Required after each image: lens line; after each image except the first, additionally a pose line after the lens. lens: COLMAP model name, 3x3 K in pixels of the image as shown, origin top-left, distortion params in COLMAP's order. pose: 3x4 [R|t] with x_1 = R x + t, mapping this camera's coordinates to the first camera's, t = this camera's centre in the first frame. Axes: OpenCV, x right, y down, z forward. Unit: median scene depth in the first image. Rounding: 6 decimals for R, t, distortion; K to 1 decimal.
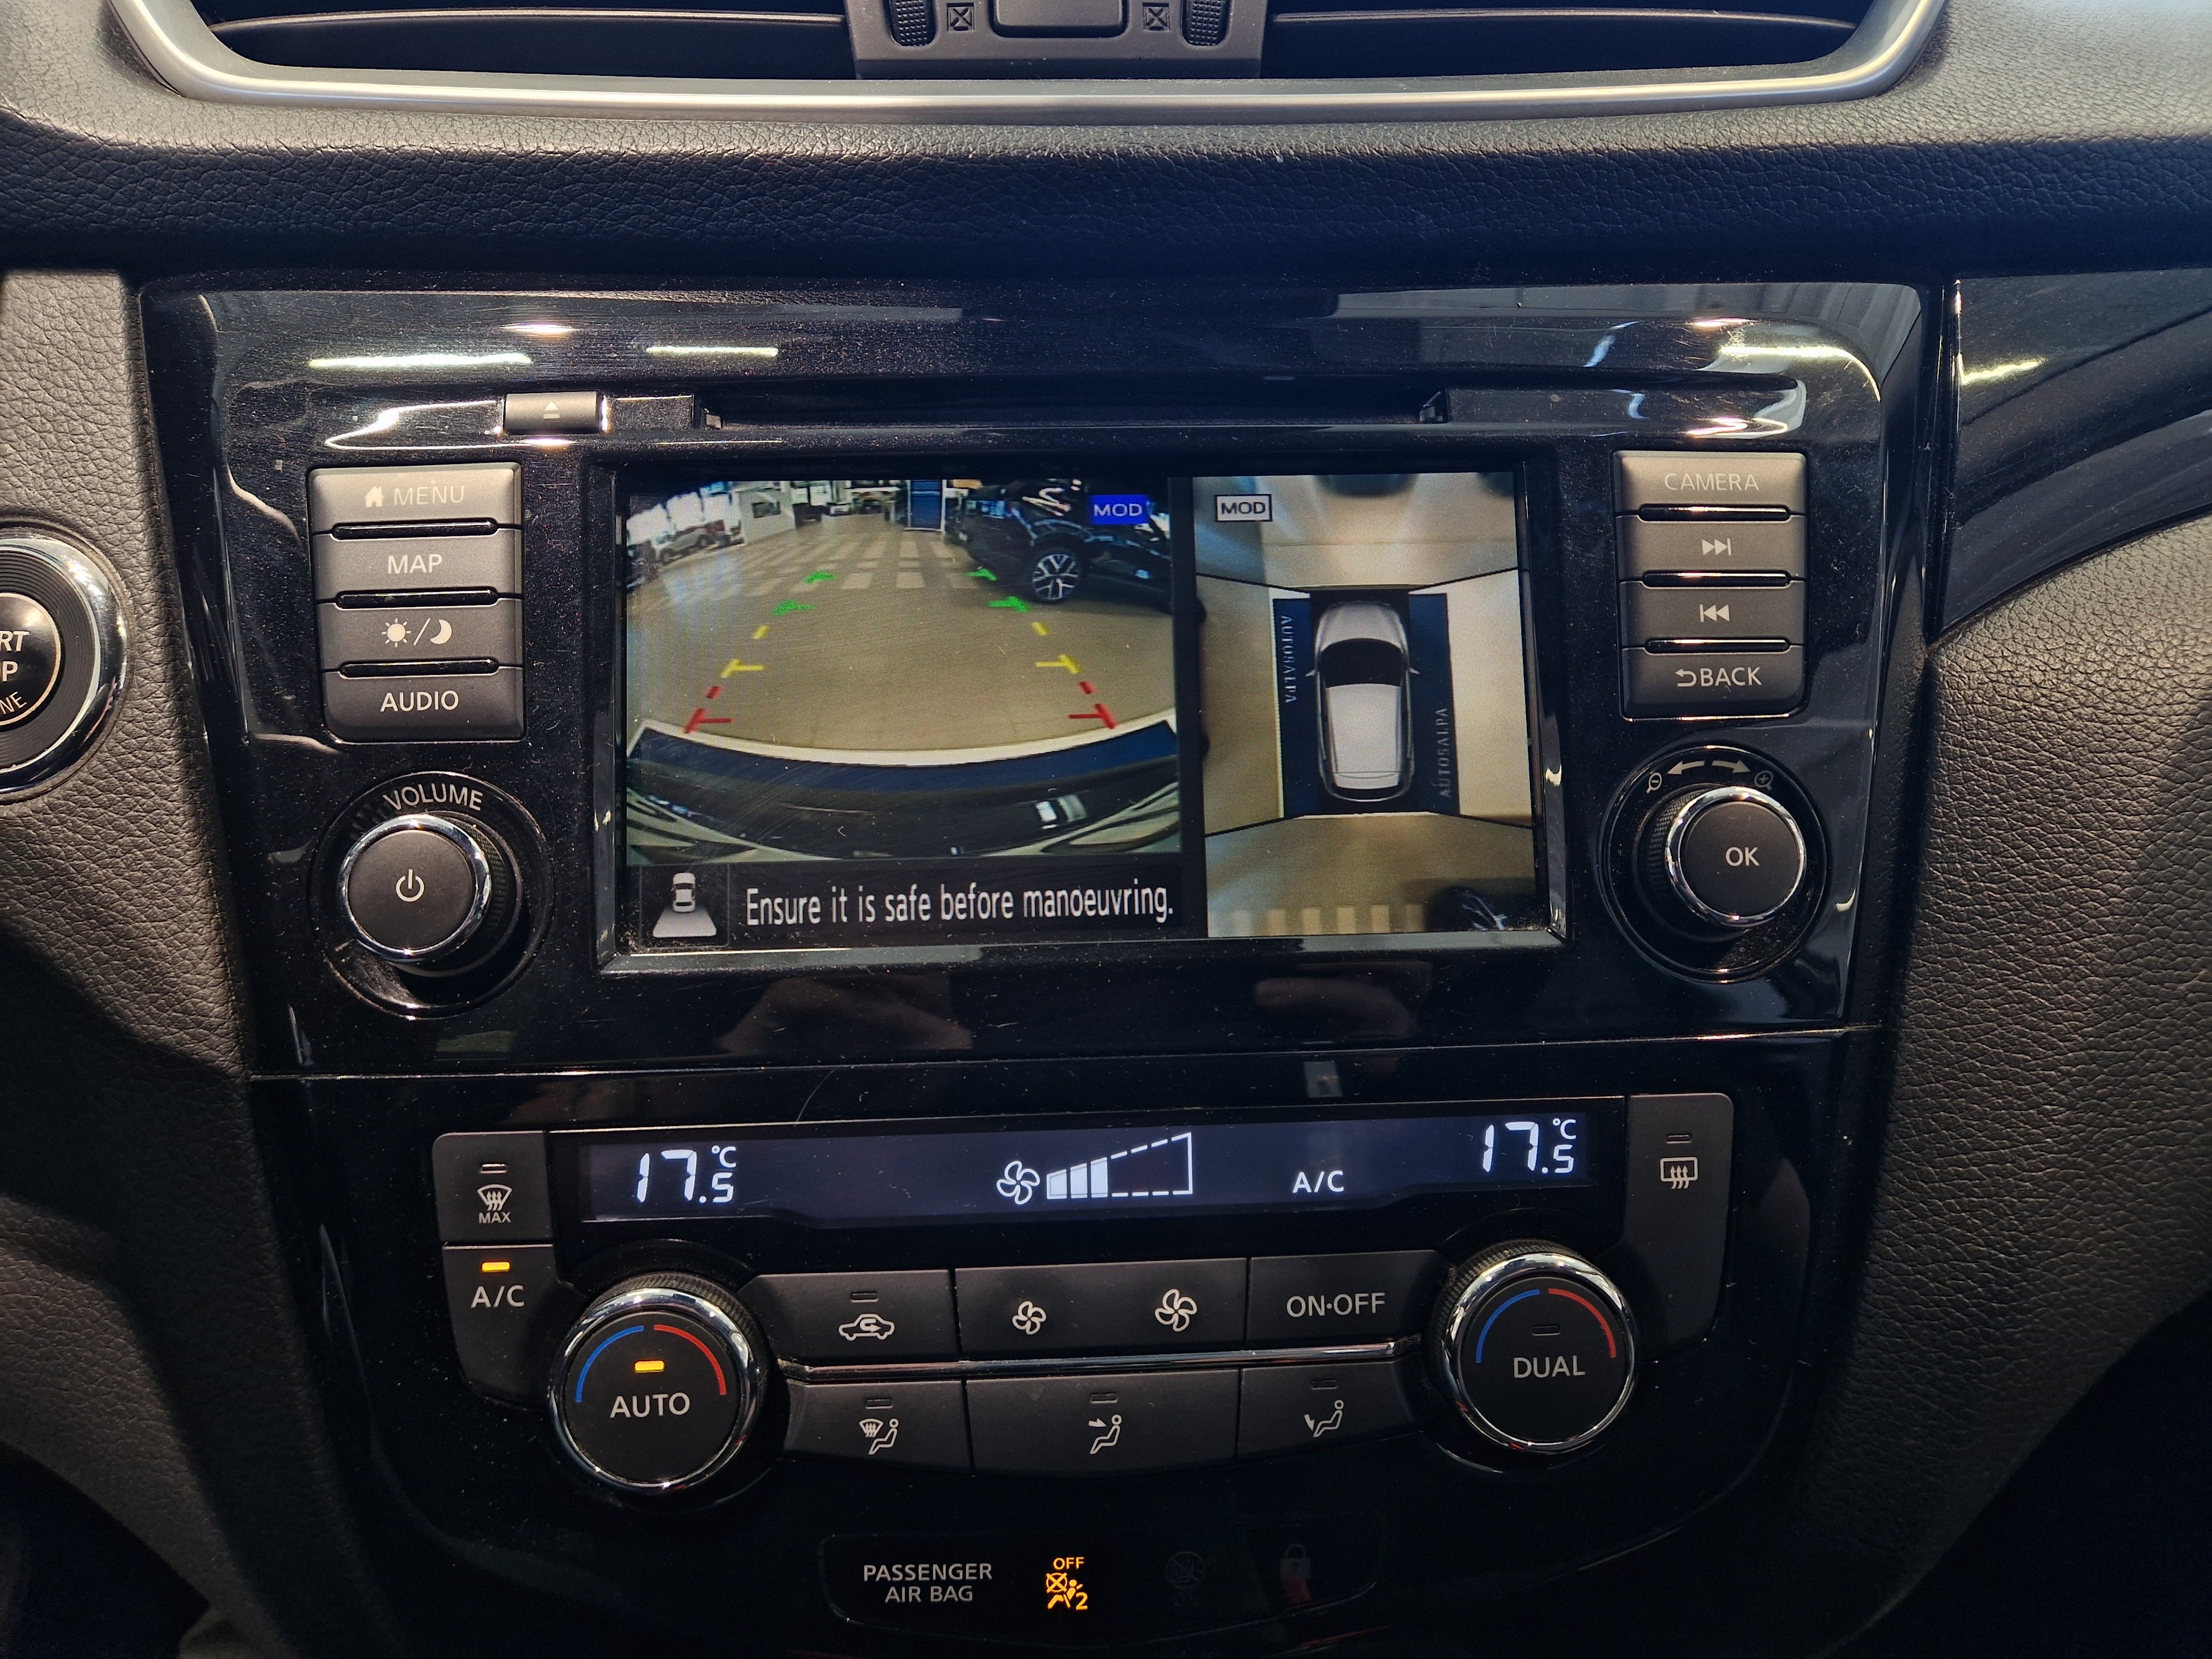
lens RADIAL K [[1470.0, 0, 1092.1], [0, 1470.0, 844.4], [0, 0, 1]] dist [0.067675, -0.066934]
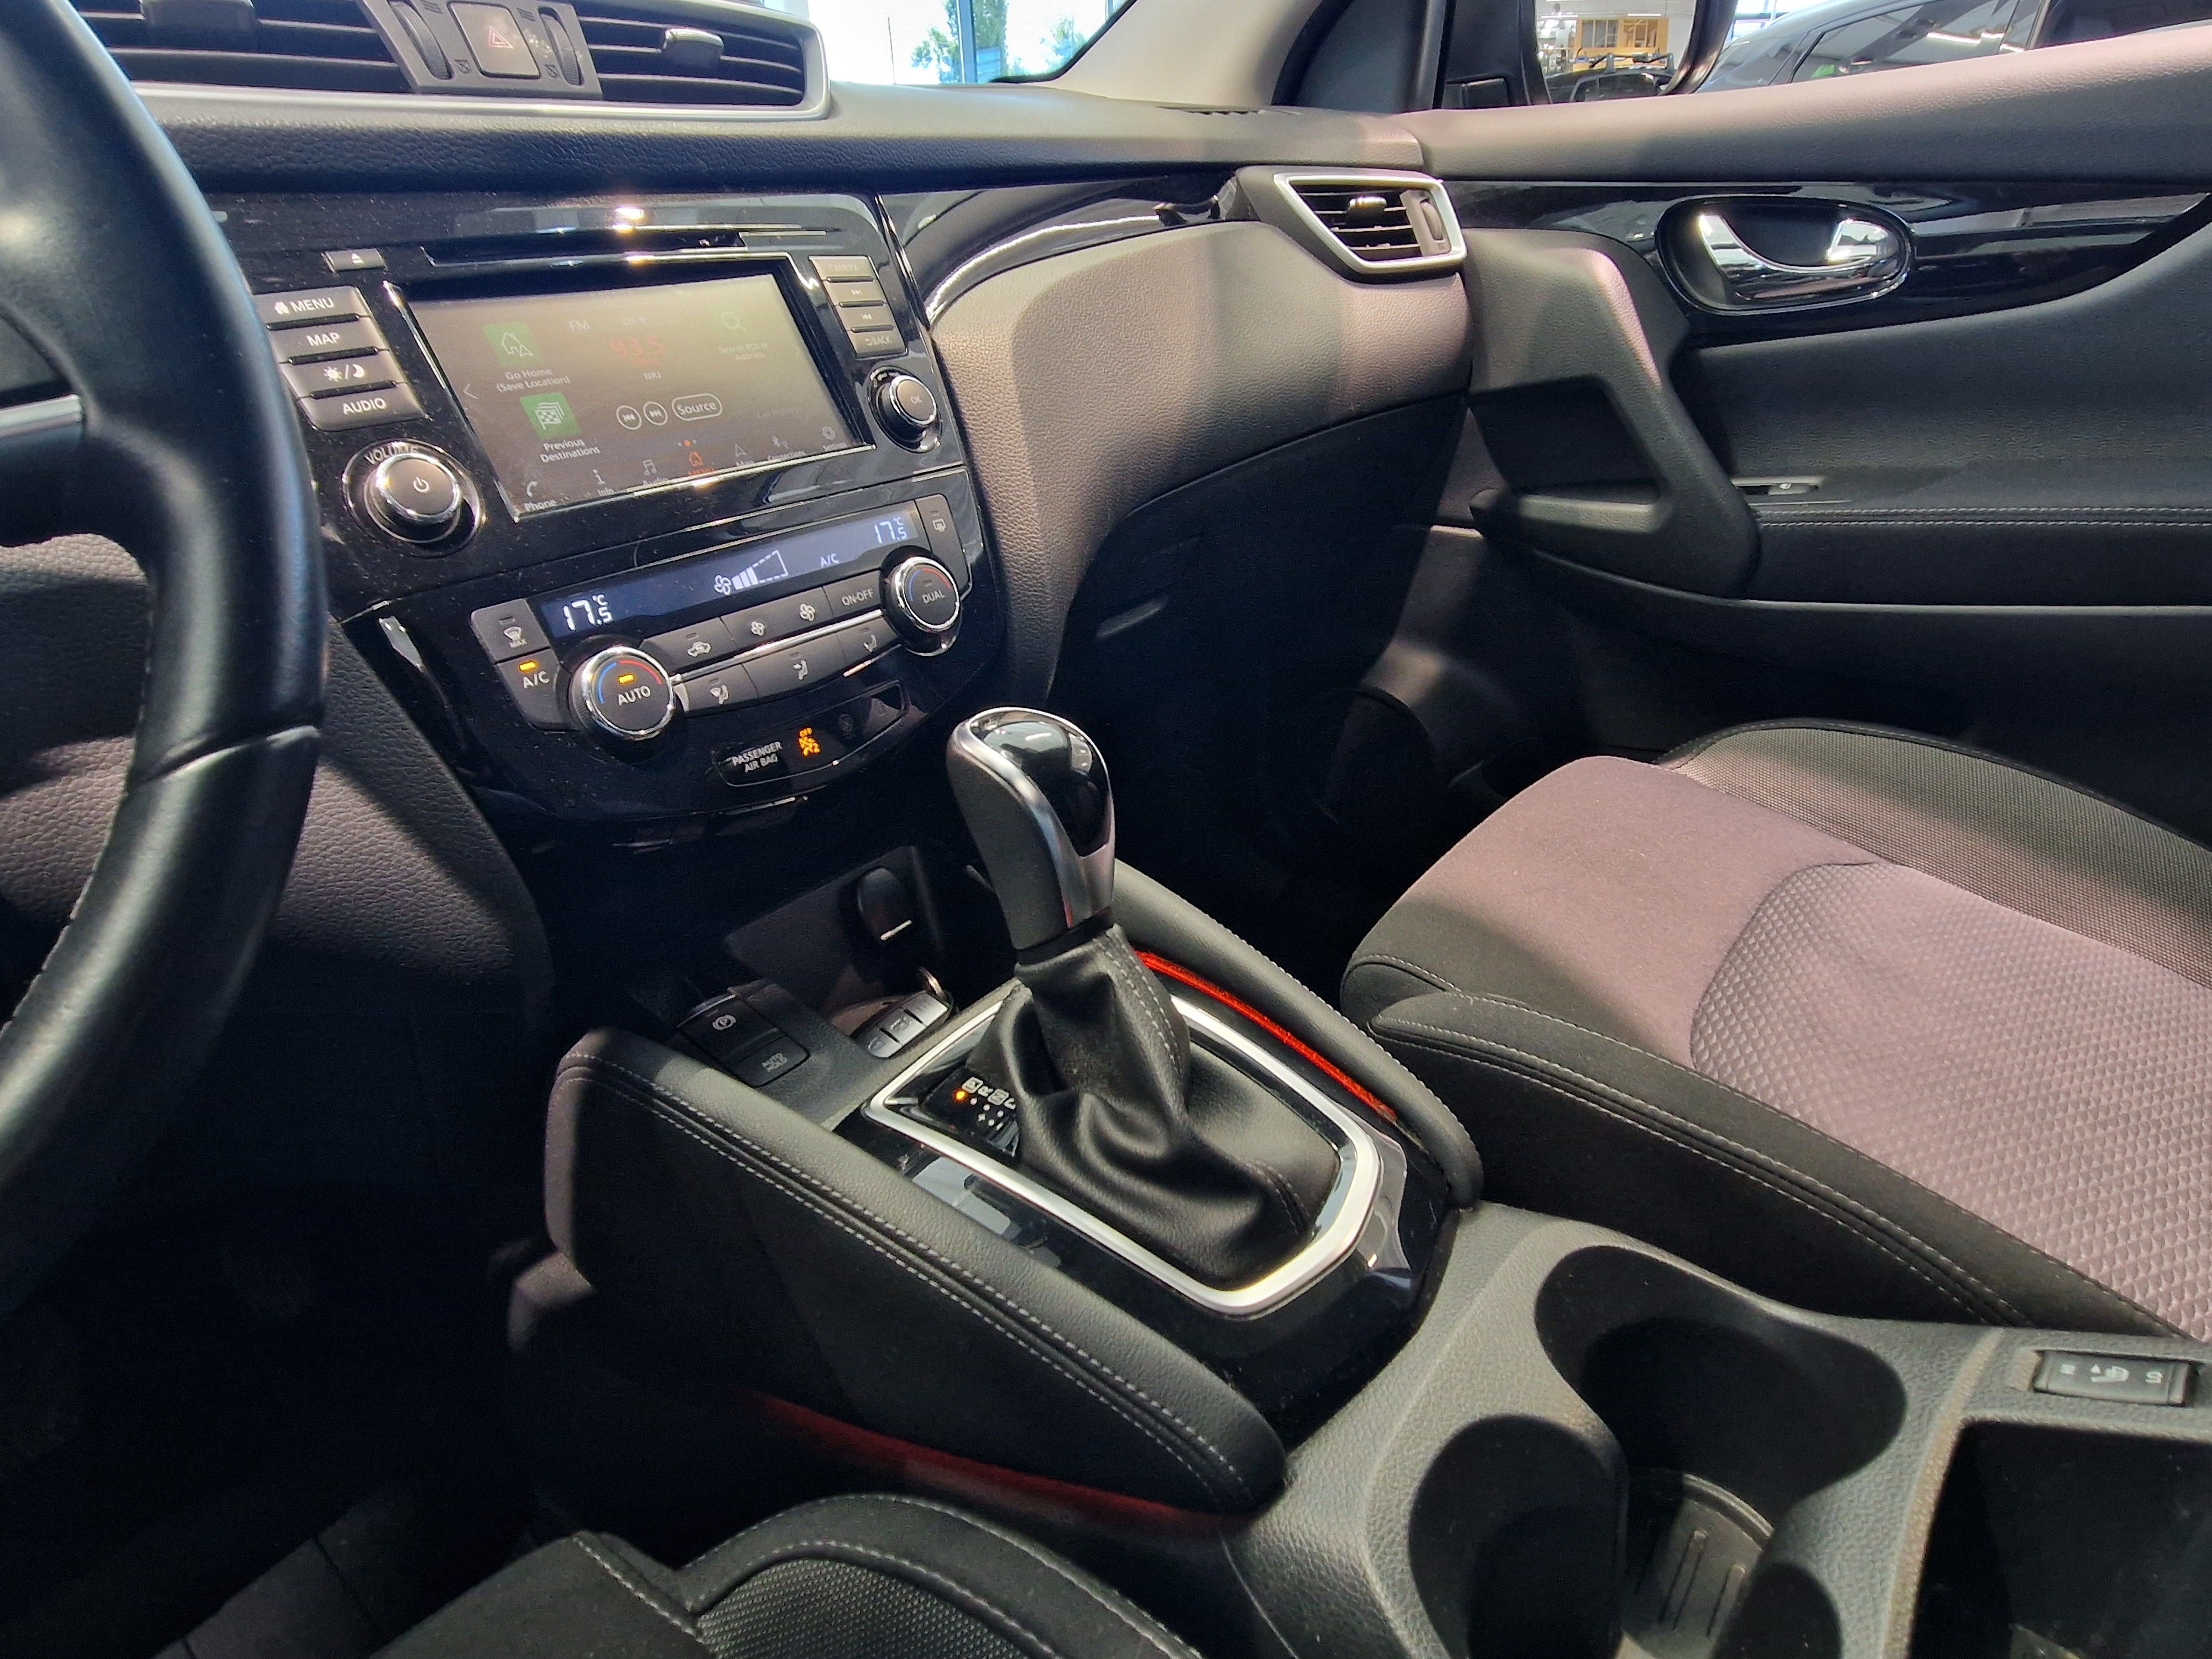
lens RADIAL K [[1228.4, 0, 1103.1], [0, 1228.4, 840.5], [0, 0, 1]] dist [-0.014709, 0.013587]
pose [[0.670516, -0.358733, 0.649399, -1.016382], [0.353633, 0.924029, 0.145308, 0.521875], [-0.652190, 0.132218, 0.746436, -0.728854]]
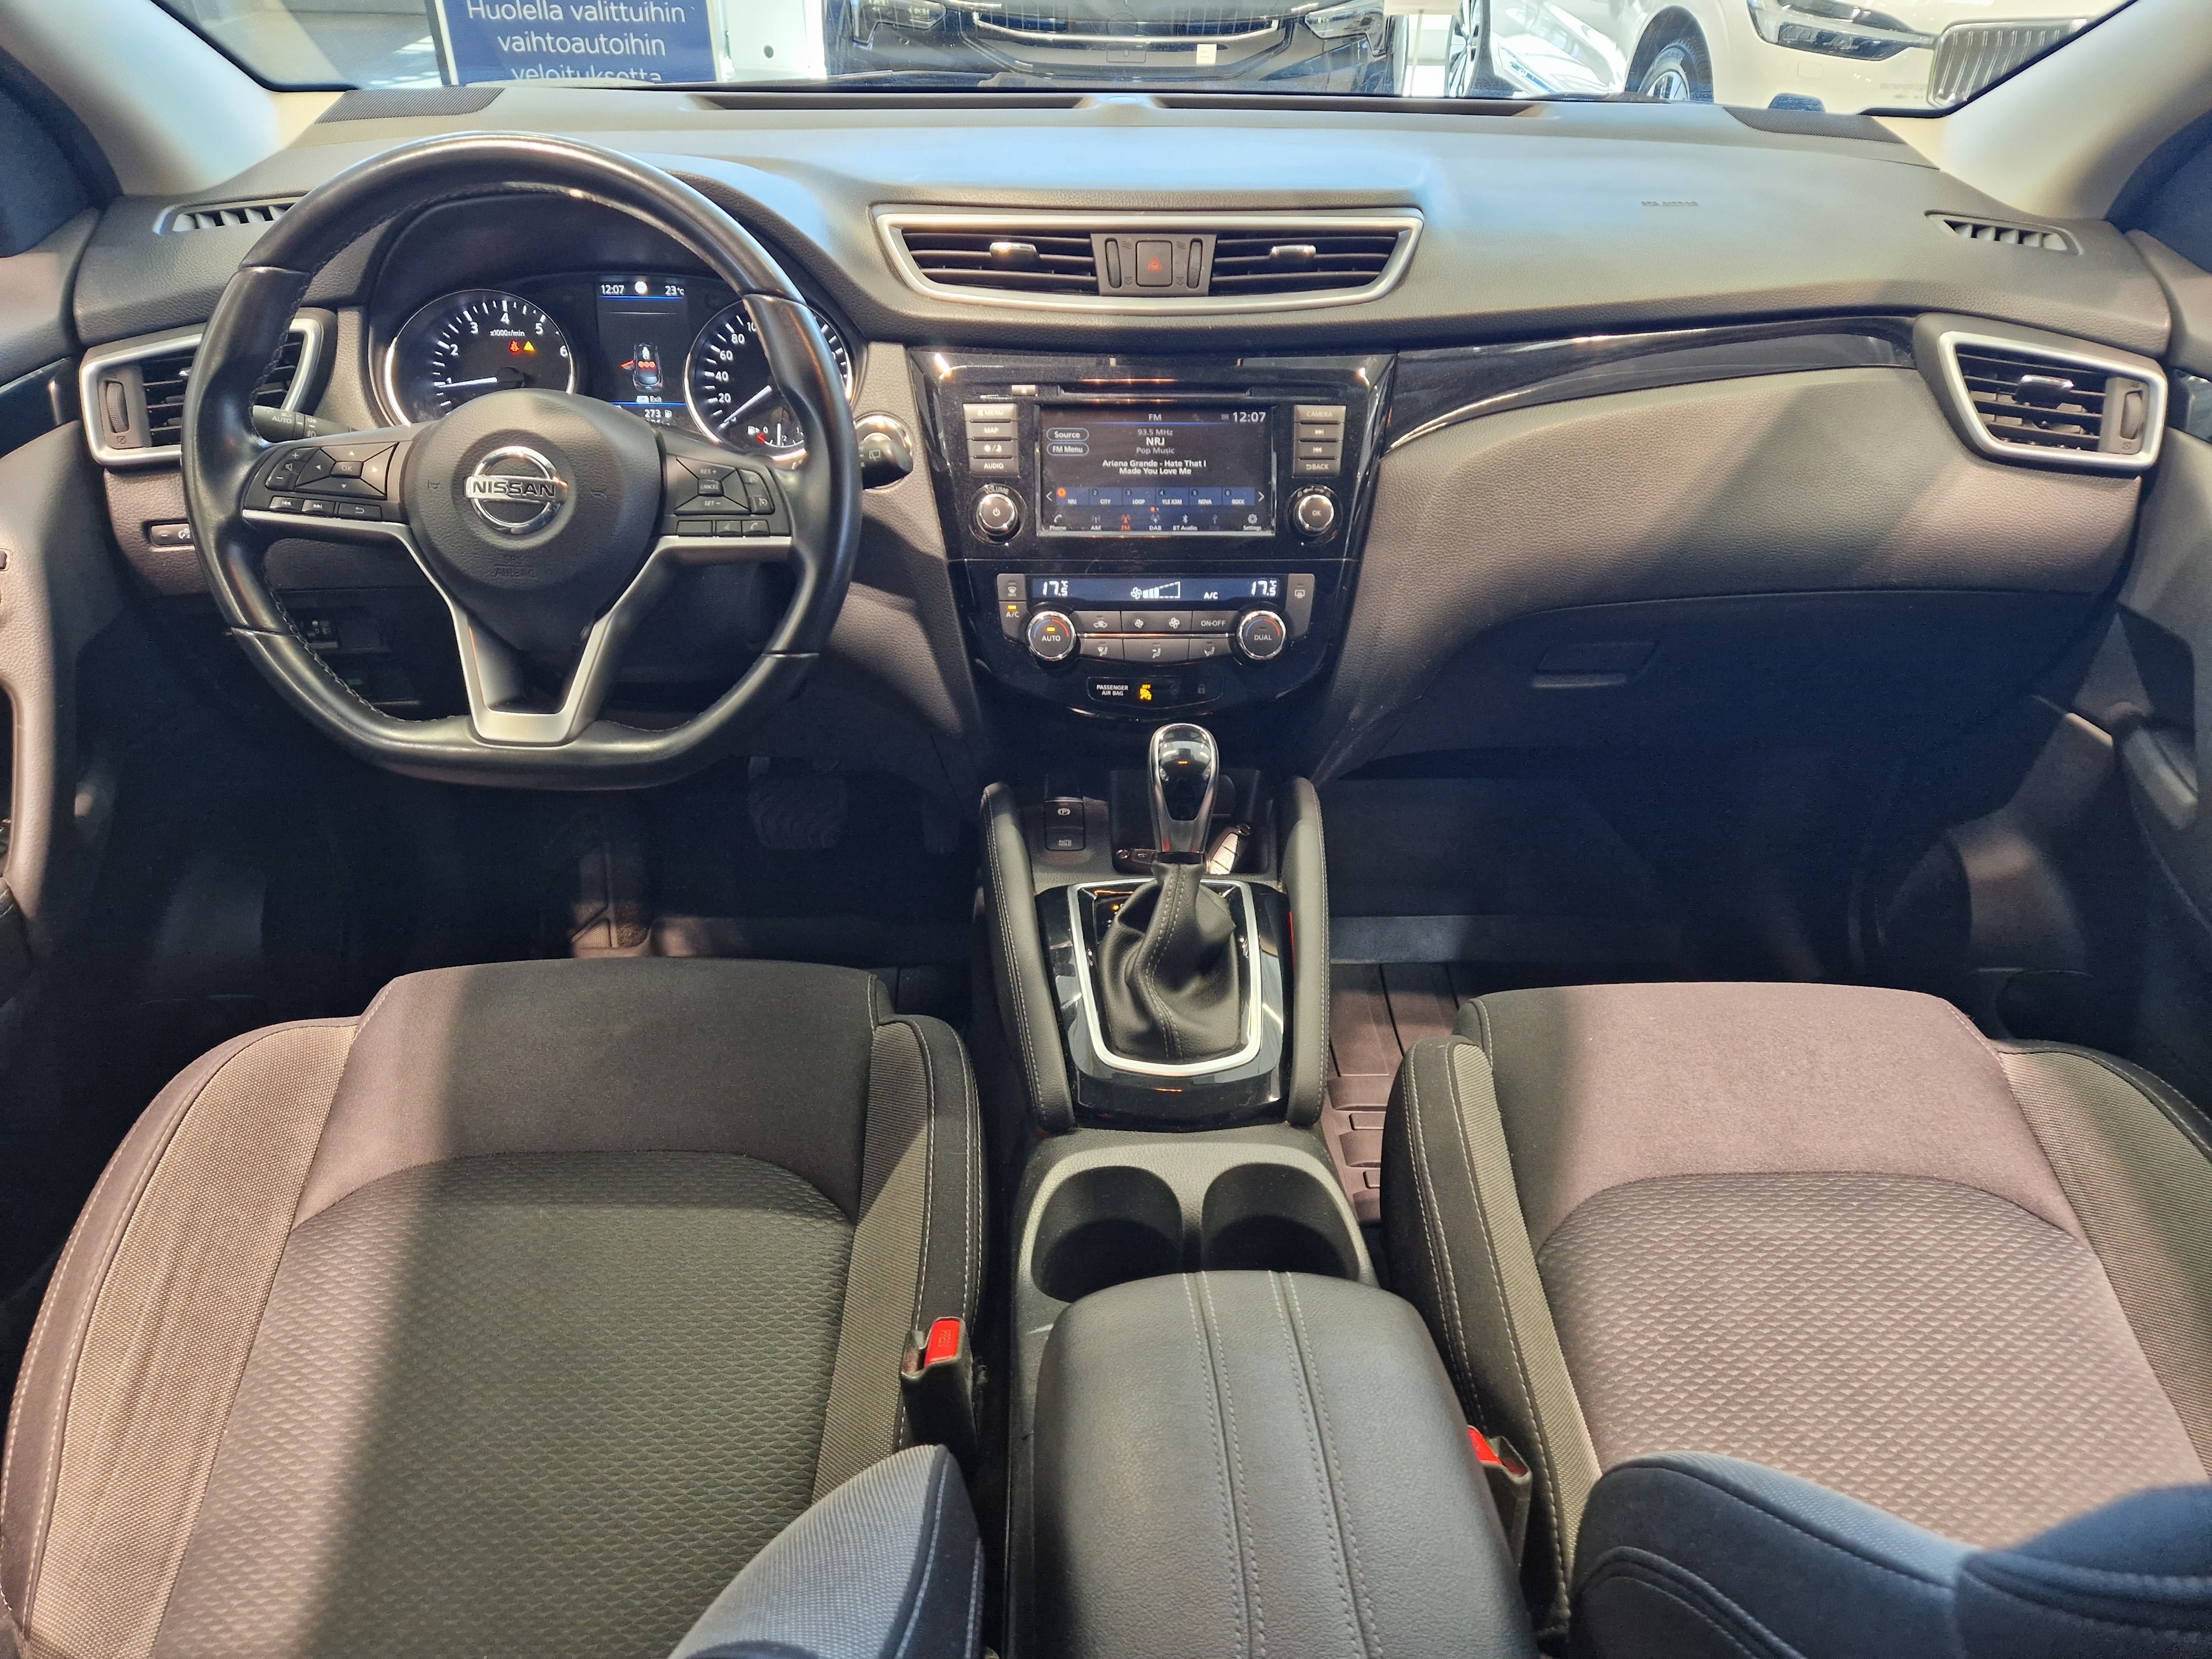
lens RADIAL K [[1441.8, 0, 1107.9], [0, 1441.8, 837.9], [0, 0, 1]] dist [0.083424, -0.069339]
pose [[0.999729, 0.022217, 0.006933, -0.139784], [-0.023081, 0.984674, 0.172869, 0.205639], [-0.002986, -0.172982, 0.984920, -2.992060]]
